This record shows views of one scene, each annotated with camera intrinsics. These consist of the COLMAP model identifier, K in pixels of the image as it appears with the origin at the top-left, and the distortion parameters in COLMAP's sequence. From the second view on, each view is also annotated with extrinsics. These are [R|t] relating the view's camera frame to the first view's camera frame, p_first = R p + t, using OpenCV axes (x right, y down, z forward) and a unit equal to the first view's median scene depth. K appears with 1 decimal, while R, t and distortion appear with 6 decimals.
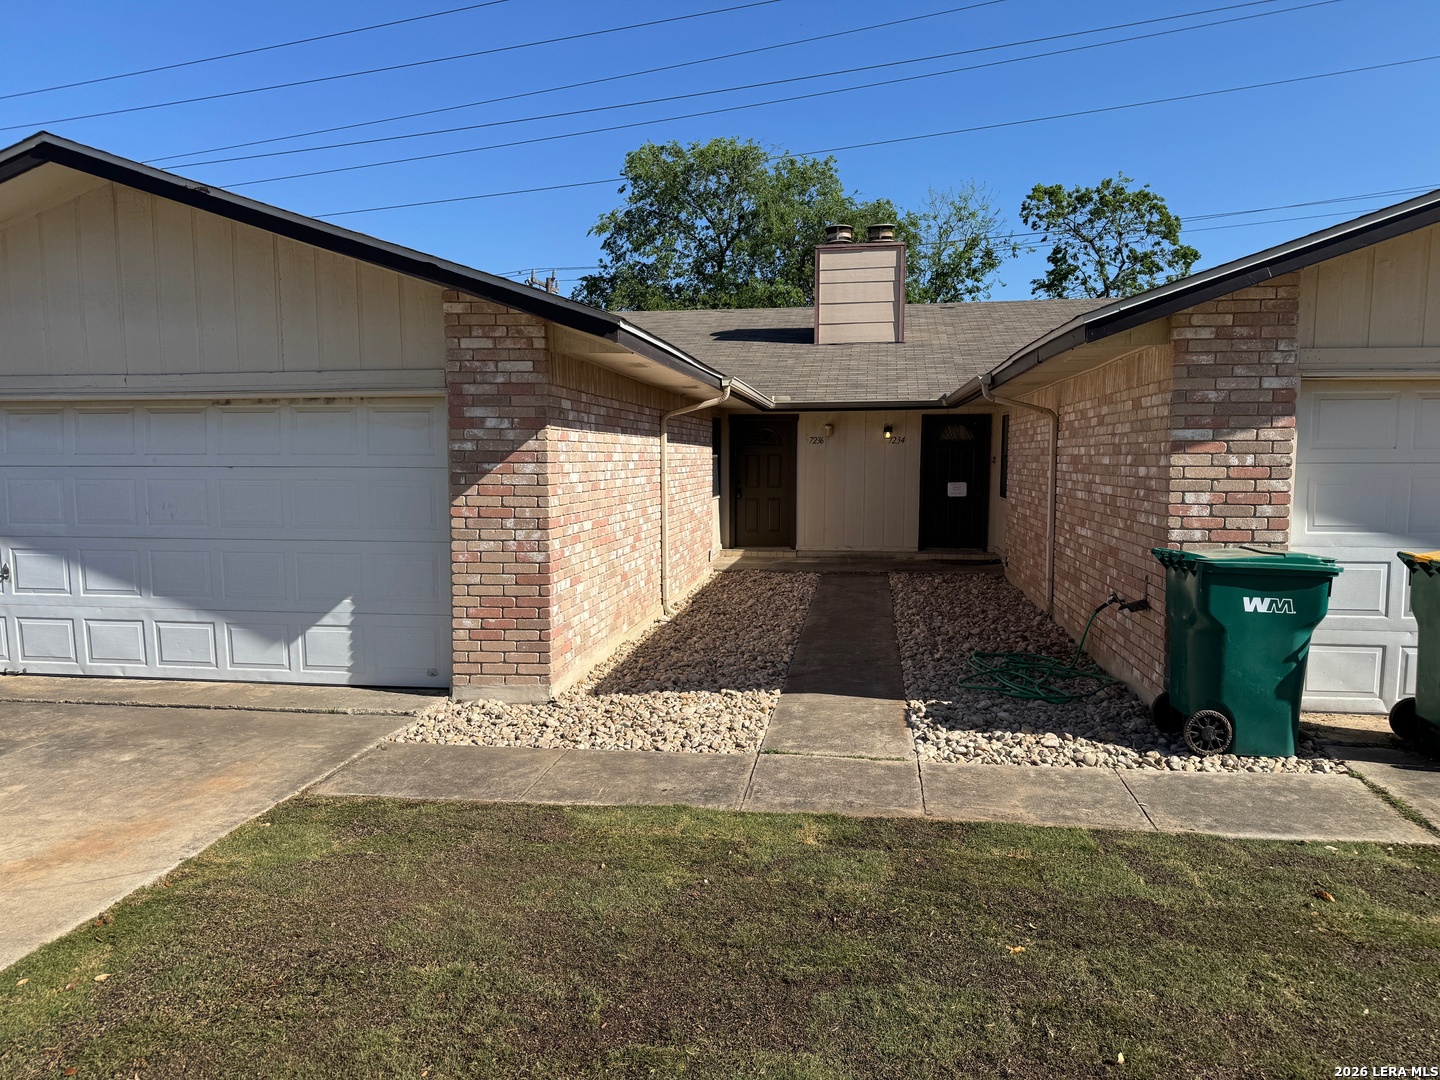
lens RADIAL K [[1011.5, 0, 724.6], [0, 1011.5, 542.3], [0, 0, 1]] dist [0.034085, -0.011489]
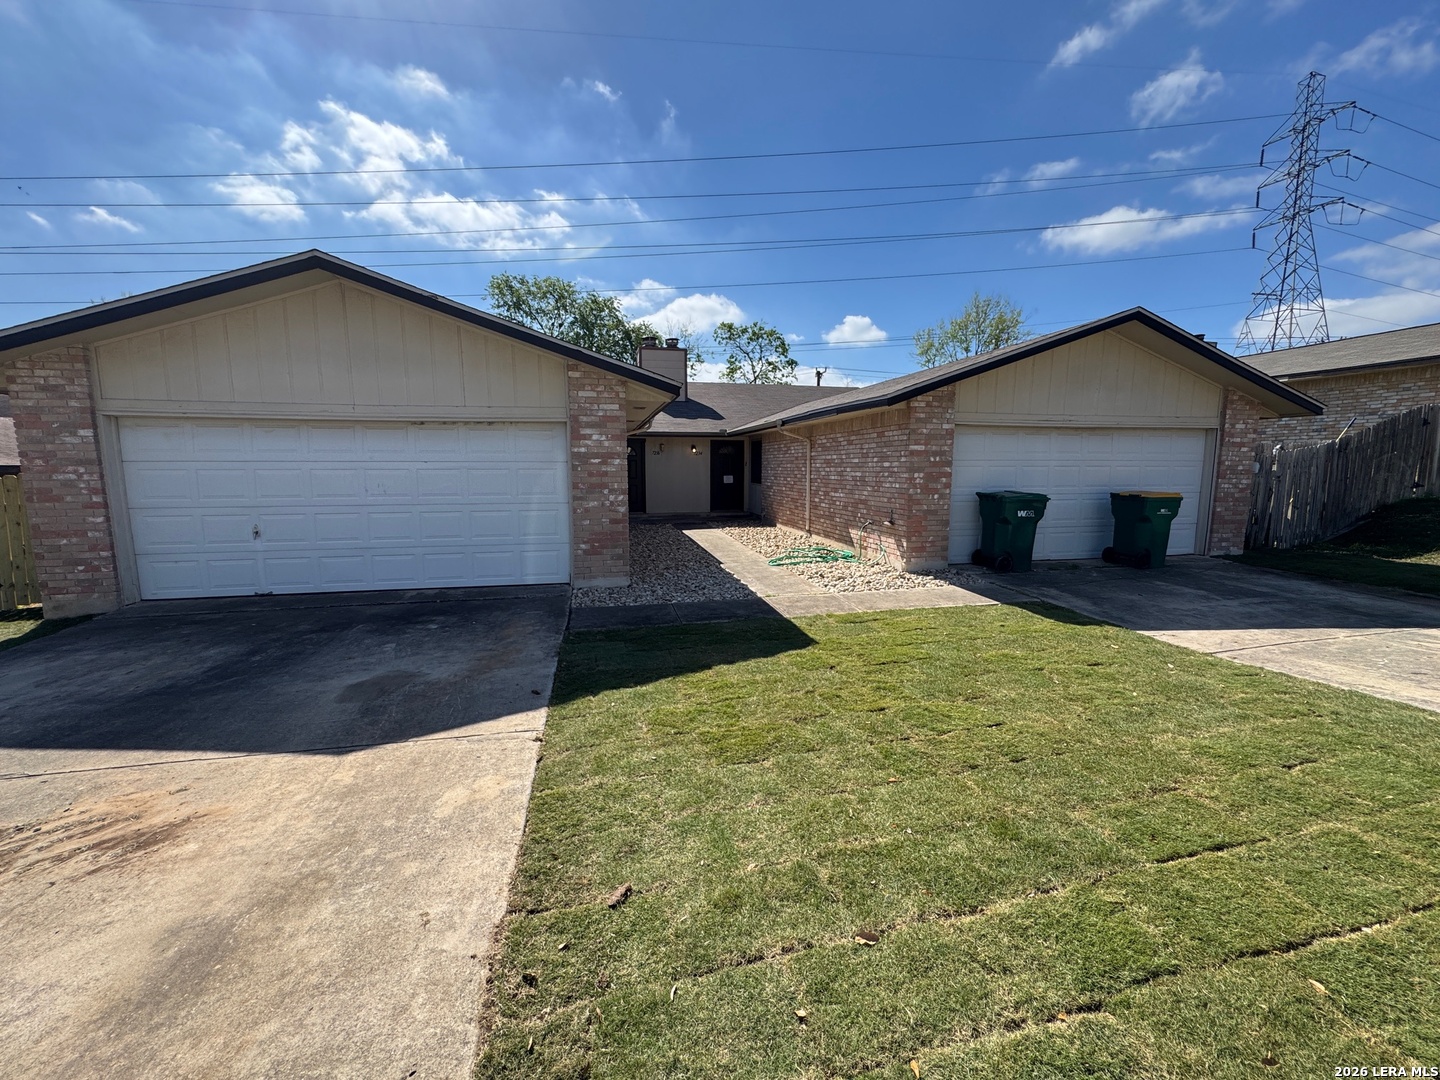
lens RADIAL K [[575.7, 0, 722.0], [0, 575.7, 536.4], [0, 0, 1]] dist [-0.003271, 0.000659]
pose [[0.935114, -0.042036, 0.351844, -0.329689], [0.029658, 0.998739, 0.040499, 0.022793], [-0.353103, -0.027436, 0.935182, -0.057984]]
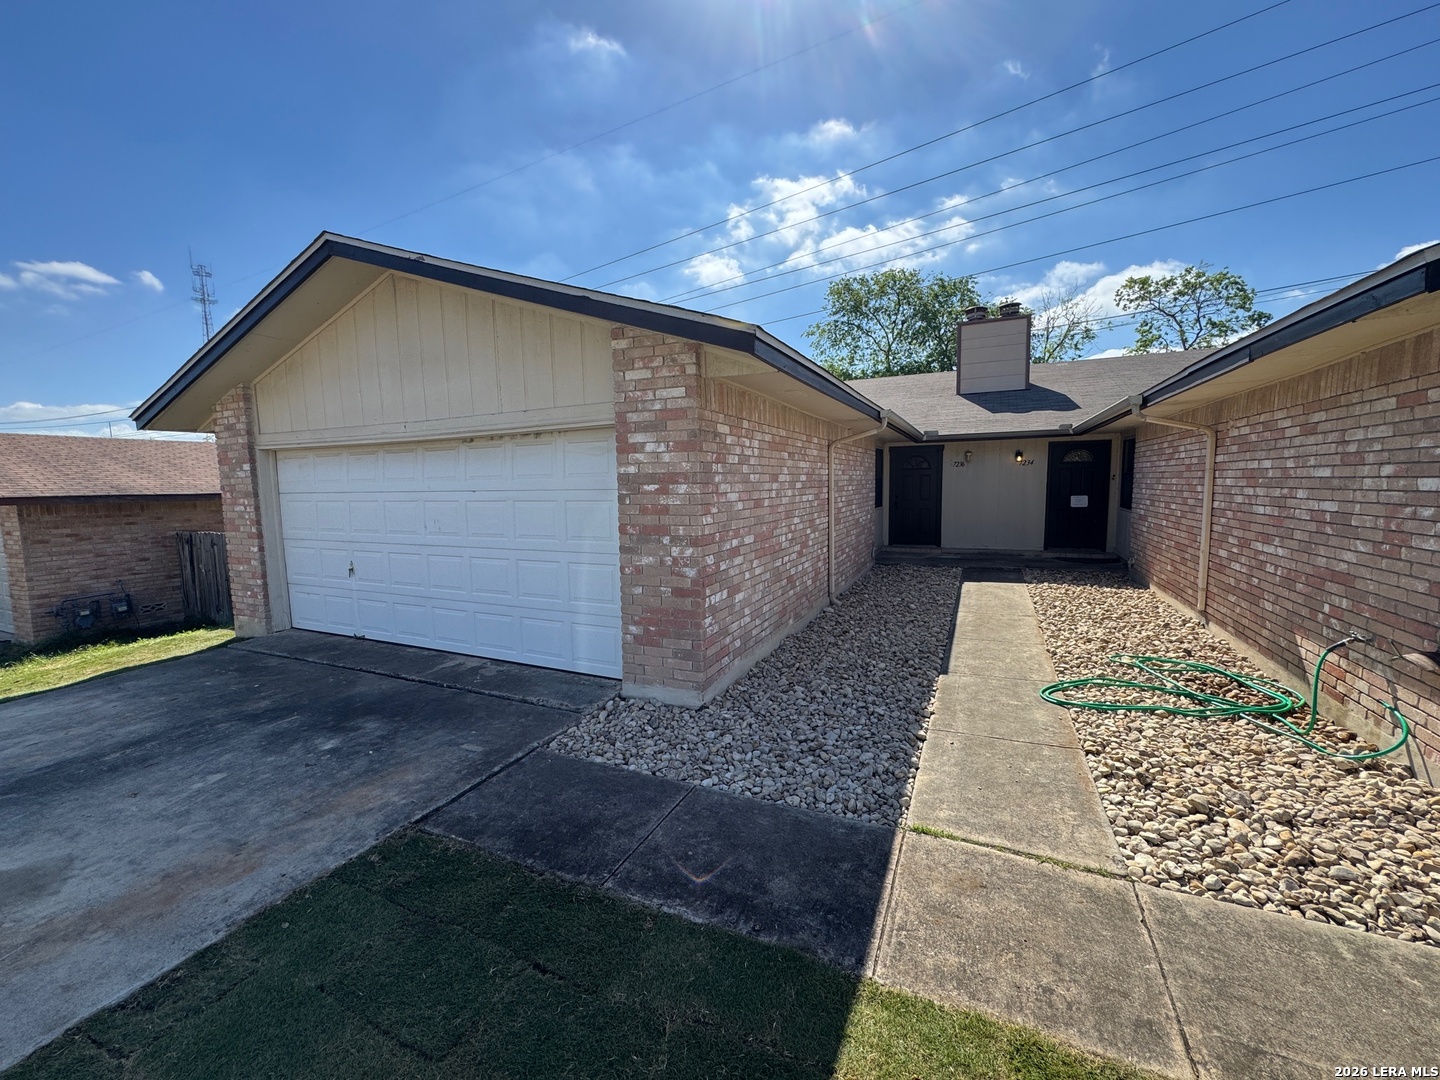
lens RADIAL K [[575.7, 0, 719.2], [0, 575.7, 536.9], [0, 0, 1]] dist [-0.003271, 0.000659]
pose [[0.958148, 0.012039, -0.286020, 0.014081], [-0.008536, 0.999873, 0.013491, -0.026476], [0.286145, -0.010485, 0.958129, 0.363796]]
